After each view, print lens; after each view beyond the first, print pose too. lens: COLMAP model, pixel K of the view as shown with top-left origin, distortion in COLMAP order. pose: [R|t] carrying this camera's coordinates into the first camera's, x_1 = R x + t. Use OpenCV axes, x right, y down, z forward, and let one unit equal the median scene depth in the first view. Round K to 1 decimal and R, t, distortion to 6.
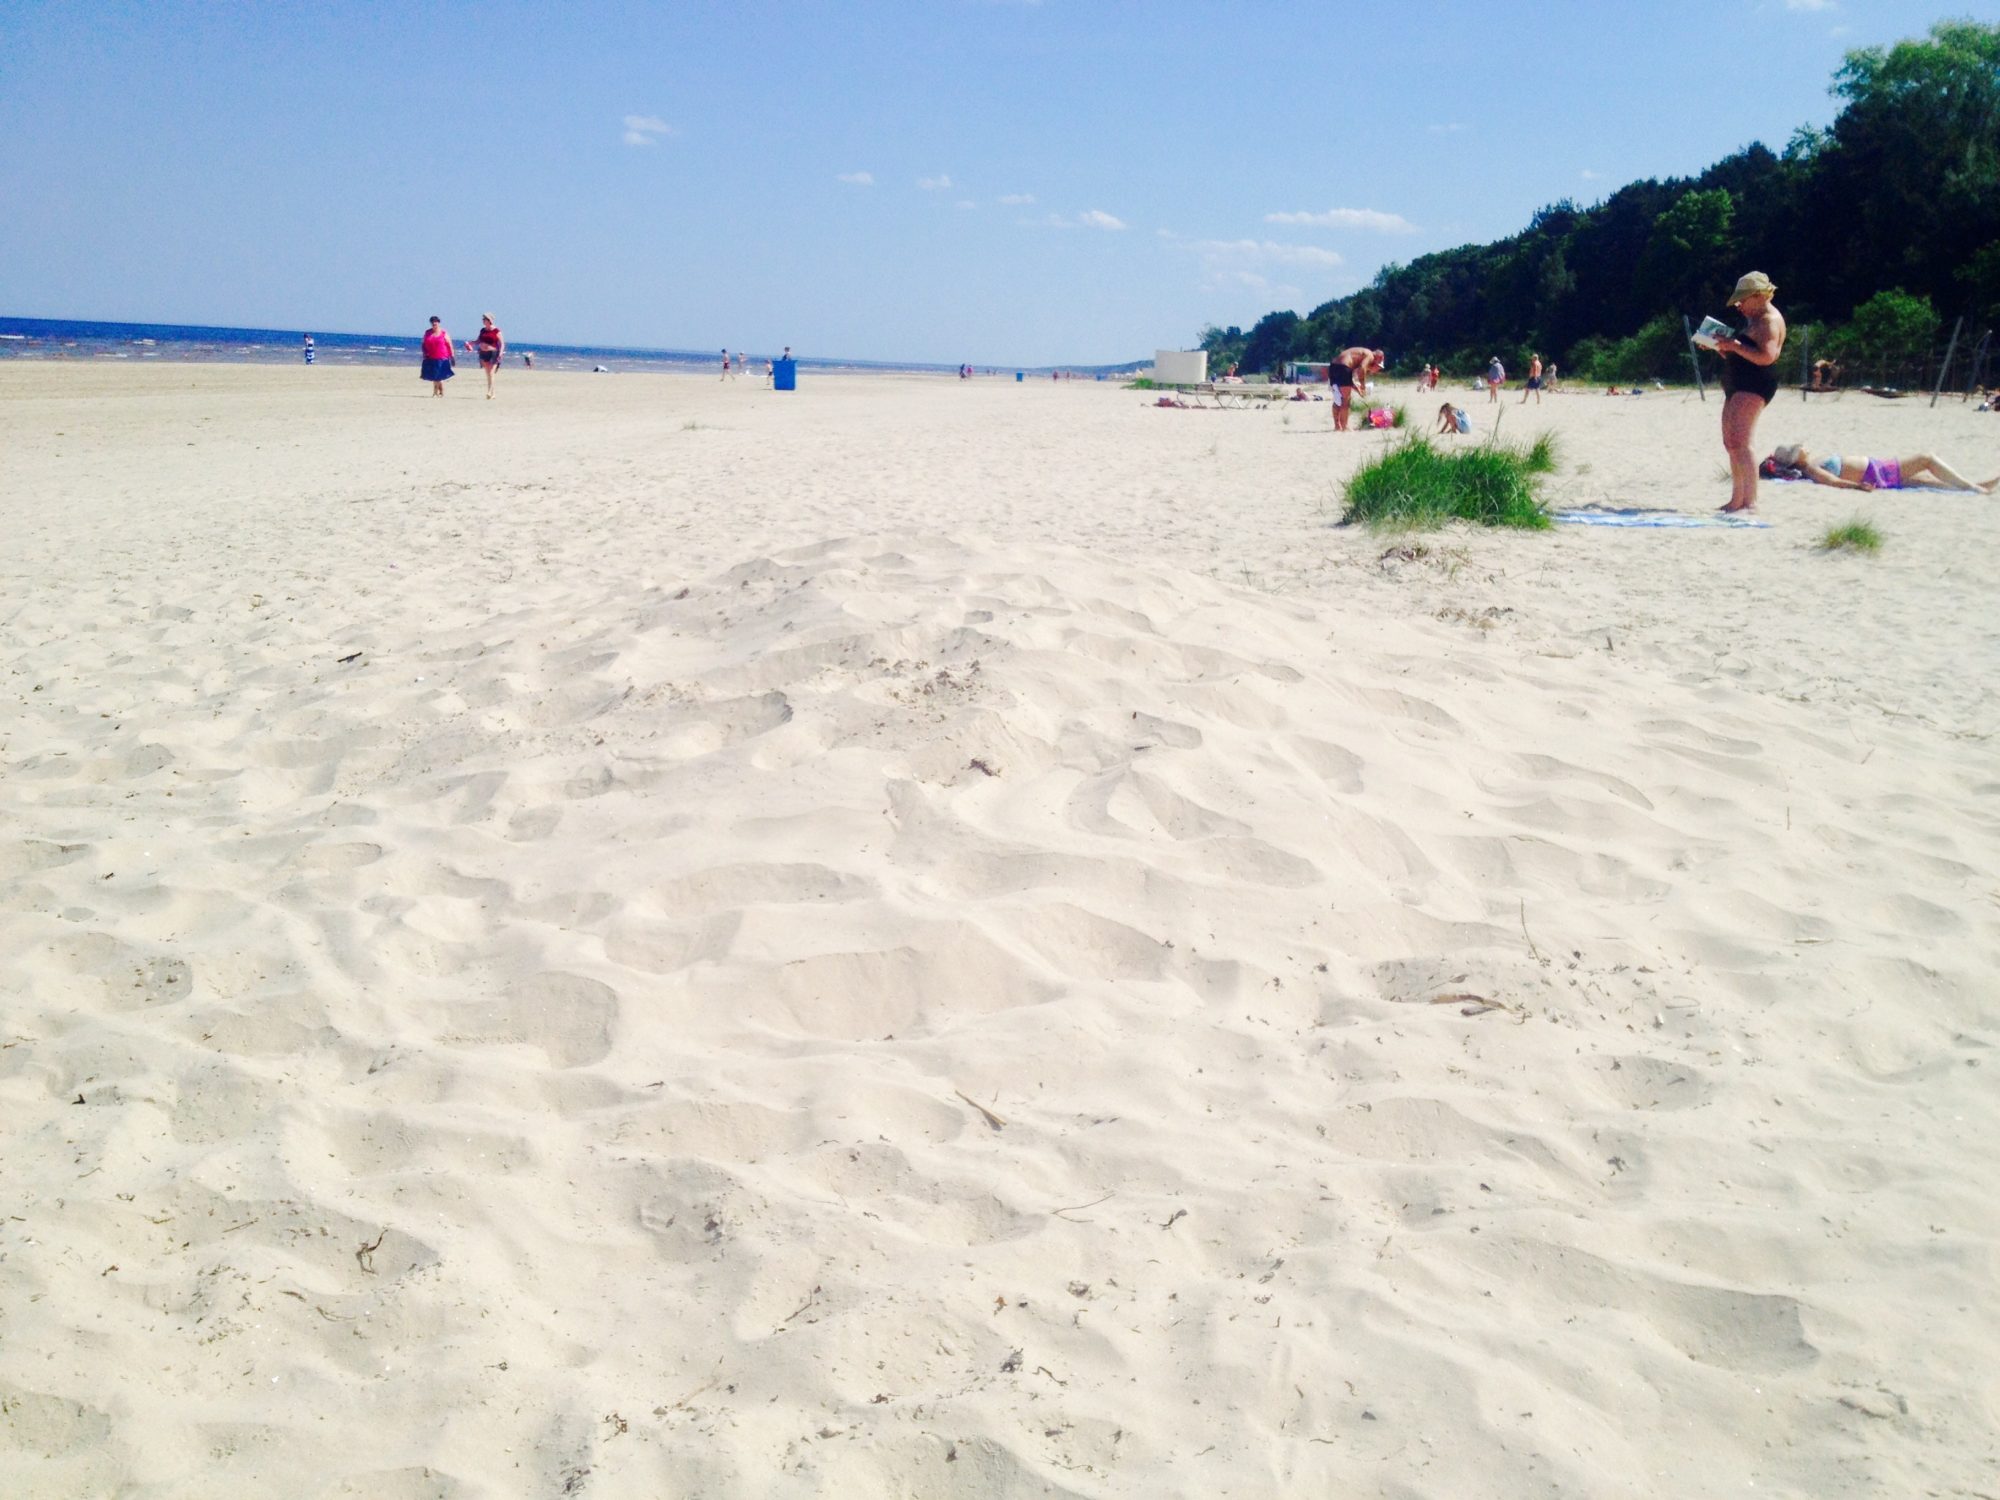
lens RADIAL K [[1990.4, 0, 1008.1], [0, 1990.4, 751.5], [0, 0, 1]] dist [-0.012298, 0.000000]
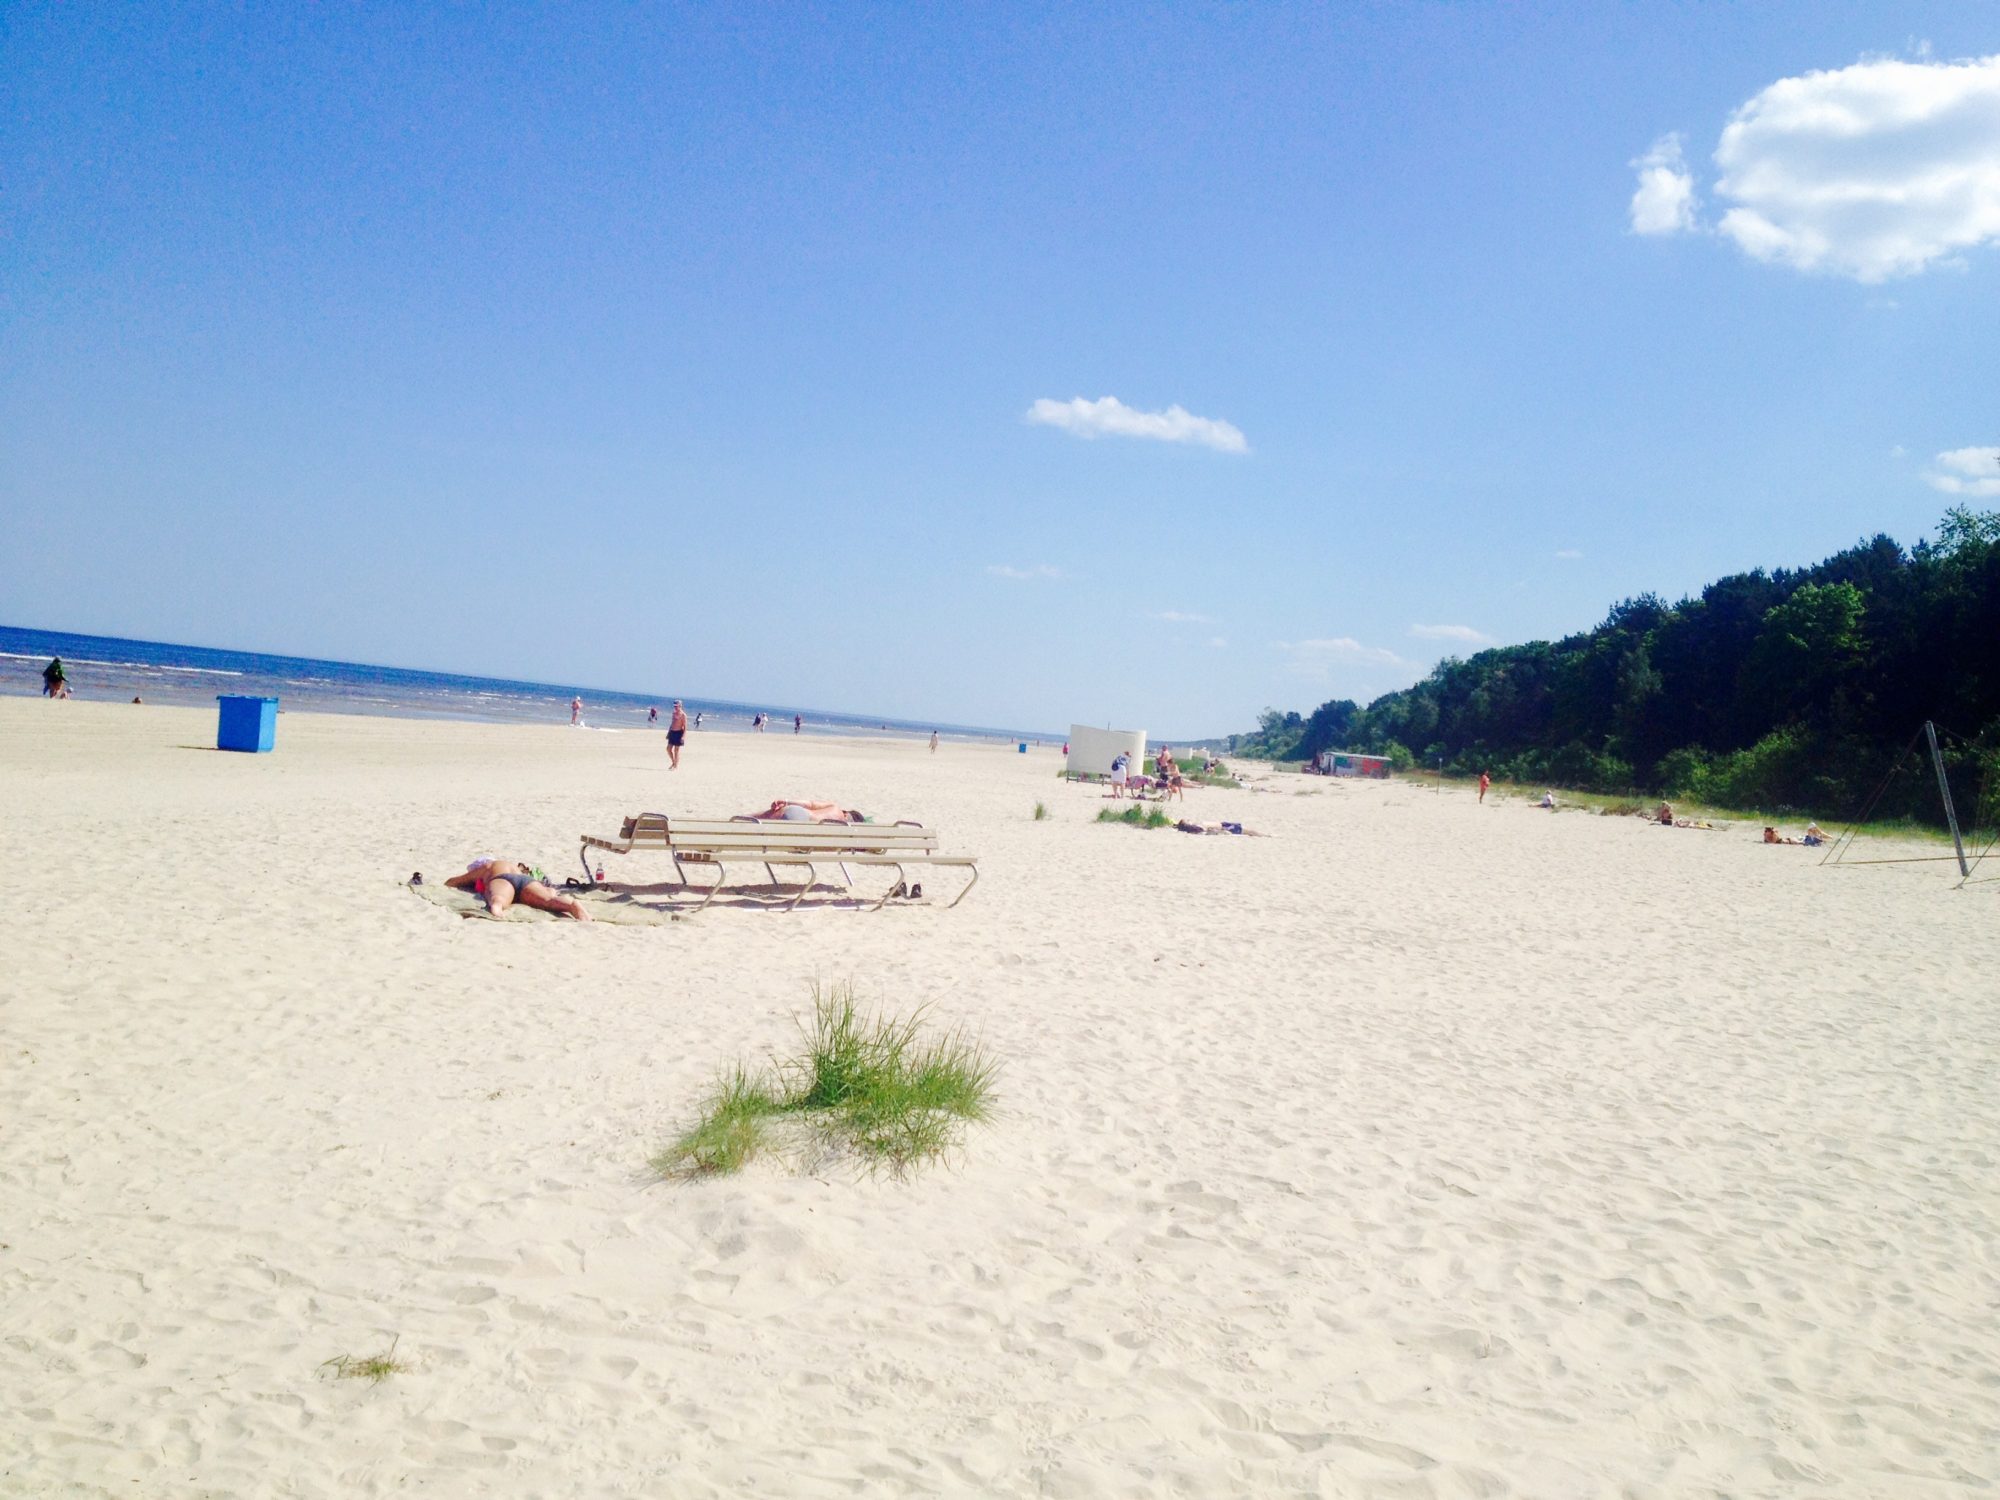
lens RADIAL K [[1990.4, 0, 989.7], [0, 1990.4, 760.5], [0, 0, 1]] dist [-0.012298, 0.000000]
pose [[0.996831, 0.068568, -0.040333, 0.028986], [-0.074615, 0.981708, -0.175161, -0.027607], [0.027585, 0.177616, 0.983713, 0.136009]]
